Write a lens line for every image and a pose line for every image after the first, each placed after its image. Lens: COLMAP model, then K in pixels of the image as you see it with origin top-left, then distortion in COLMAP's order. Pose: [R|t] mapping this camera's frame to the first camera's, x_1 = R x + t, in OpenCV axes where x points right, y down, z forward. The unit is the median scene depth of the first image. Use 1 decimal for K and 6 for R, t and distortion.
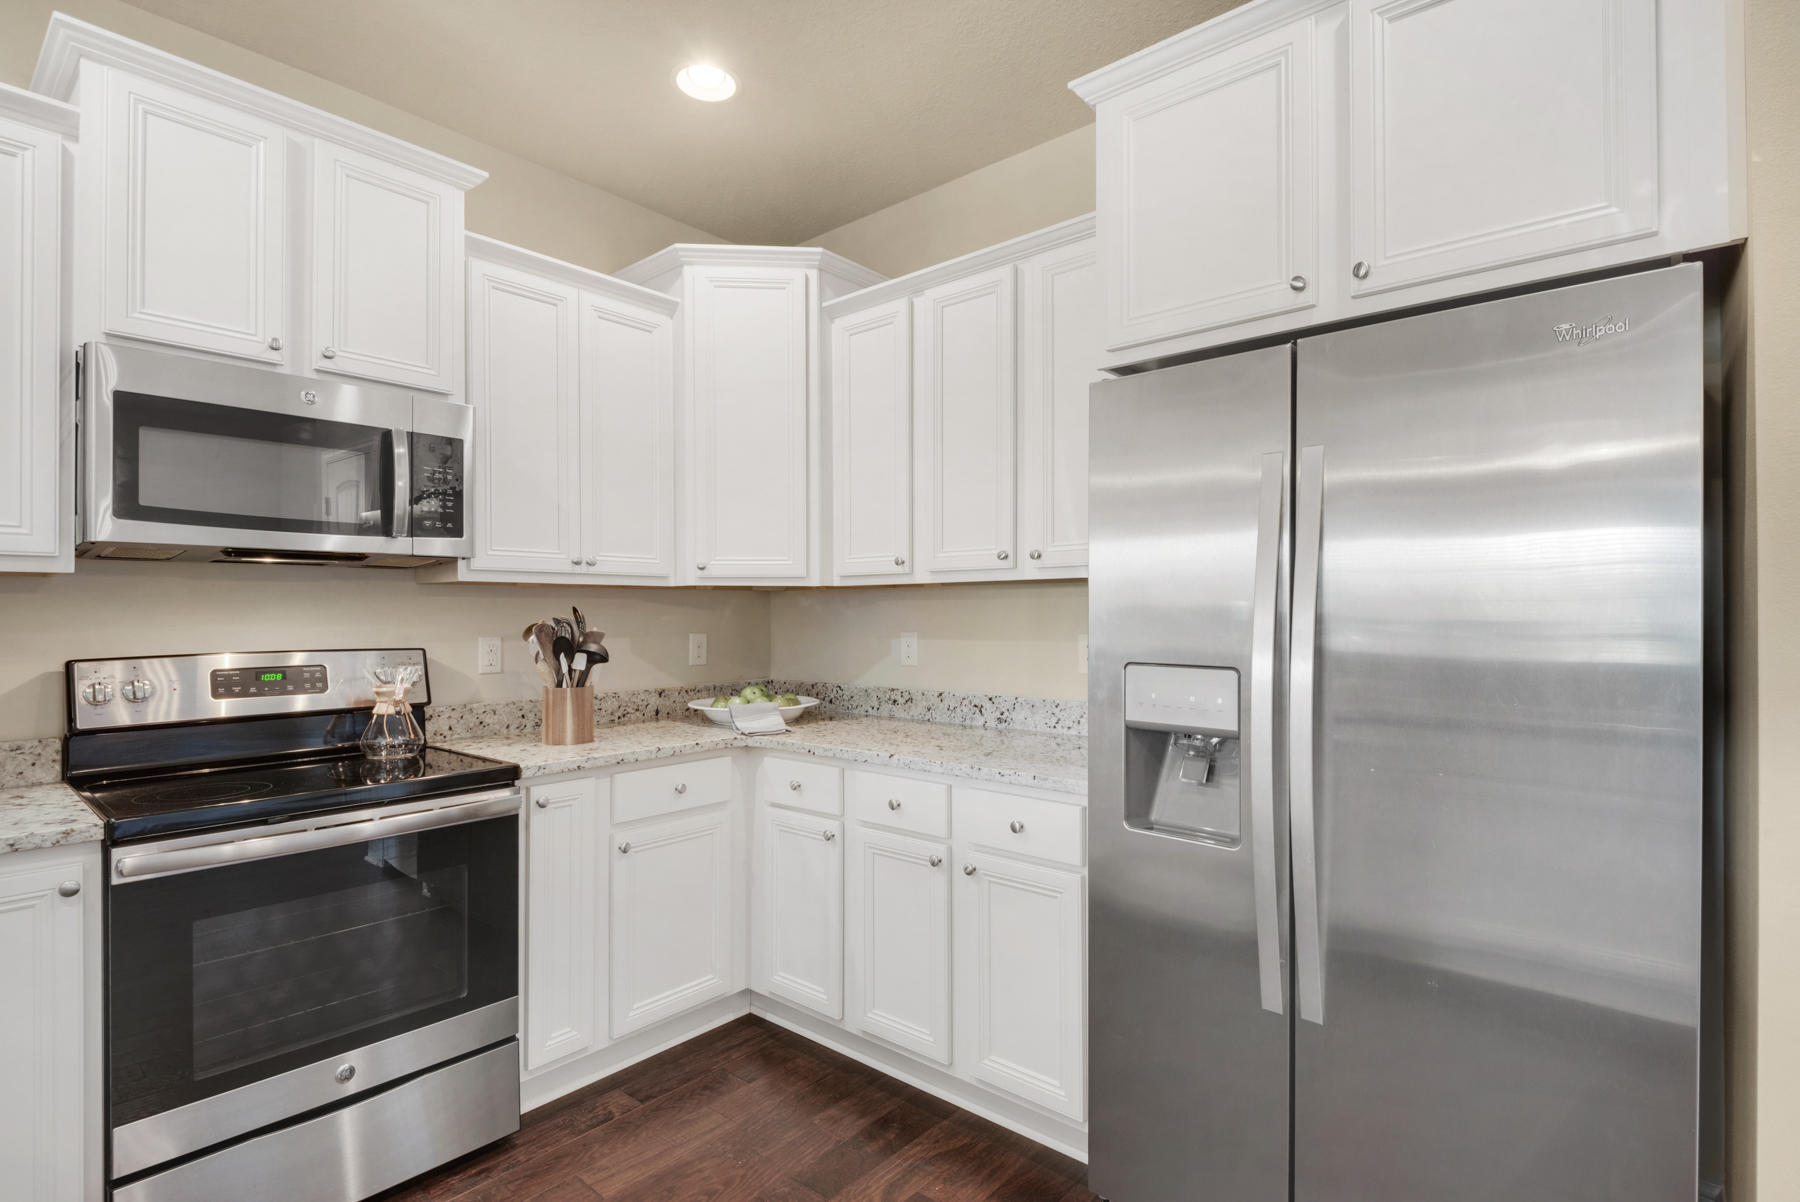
lens RADIAL K [[874.4, 0, 897.8], [0, 874.4, 608.7], [0, 0, 1]] dist [0.033769, -0.027793]
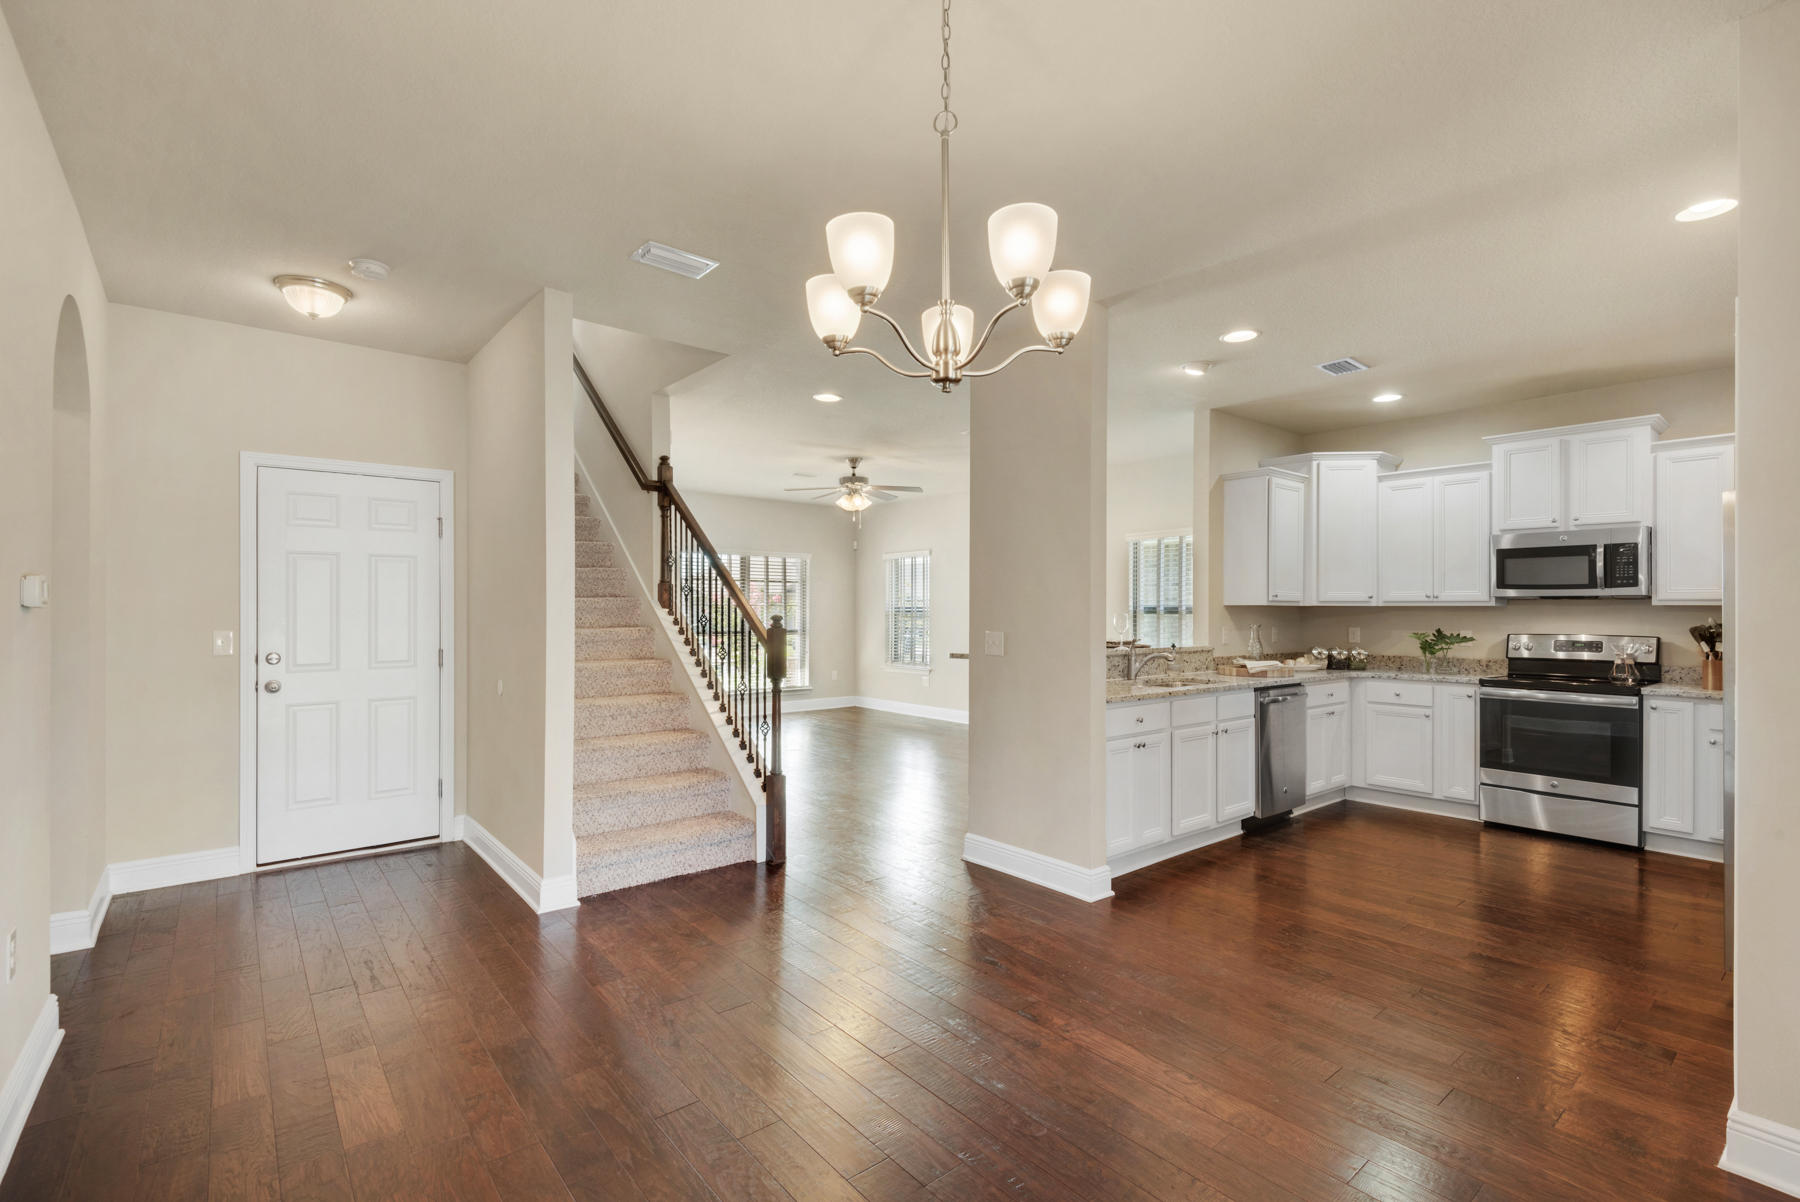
lens RADIAL K [[809.0, 0, 901.0], [0, 809.0, 605.3], [0, 0, 1]] dist [0.014048, -0.010834]
pose [[-0.171321, -0.003307, -0.985210, 1.706102], [-0.000173, 0.999994, -0.003327, -0.023799], [0.985215, -0.000399, -0.171321, -0.448428]]
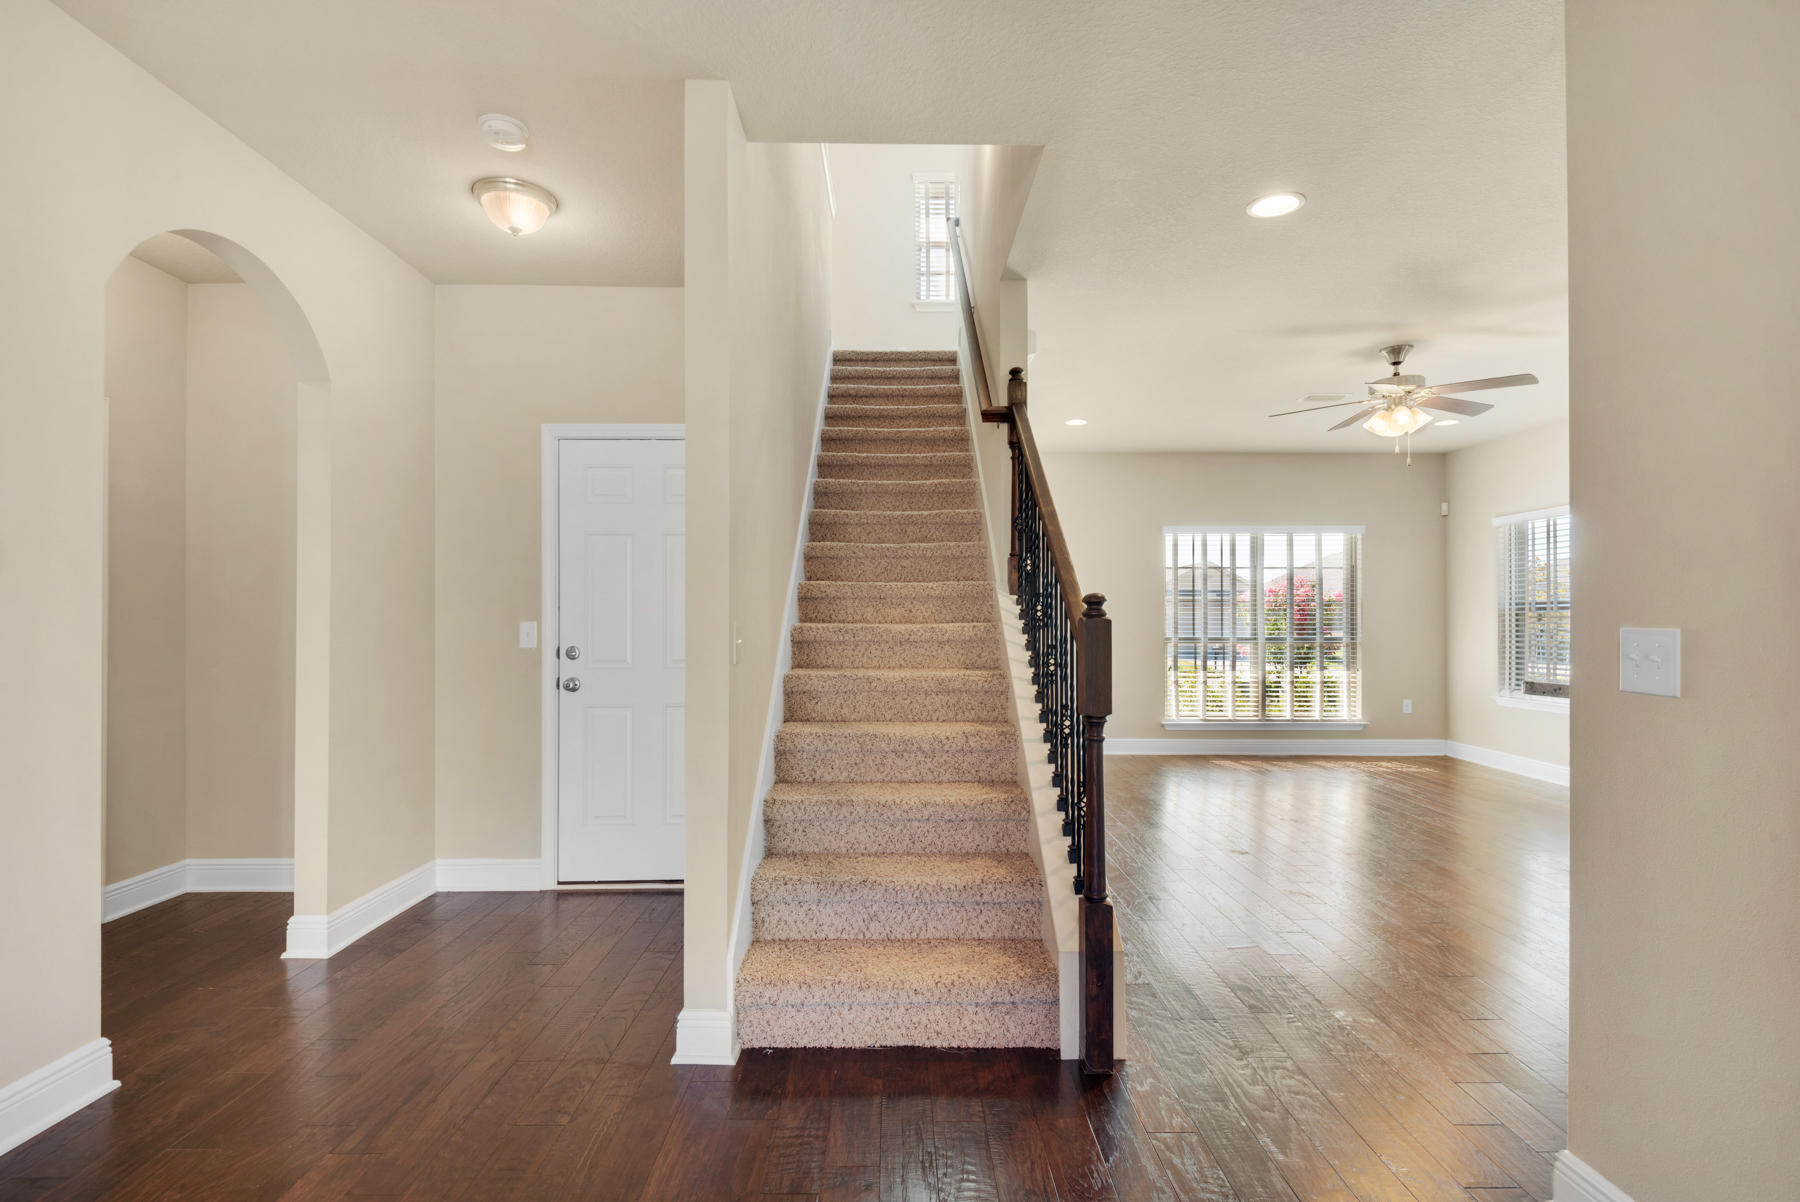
lens RADIAL K [[844.1, 0, 903.0], [0, 844.1, 612.8], [0, 0, 1]] dist [0.018013, -0.000541]
pose [[-0.753360, -0.001708, -0.657607, 0.832849], [0.003599, 0.999971, -0.006721, 0.019169], [0.657599, -0.007430, -0.753332, -0.435209]]
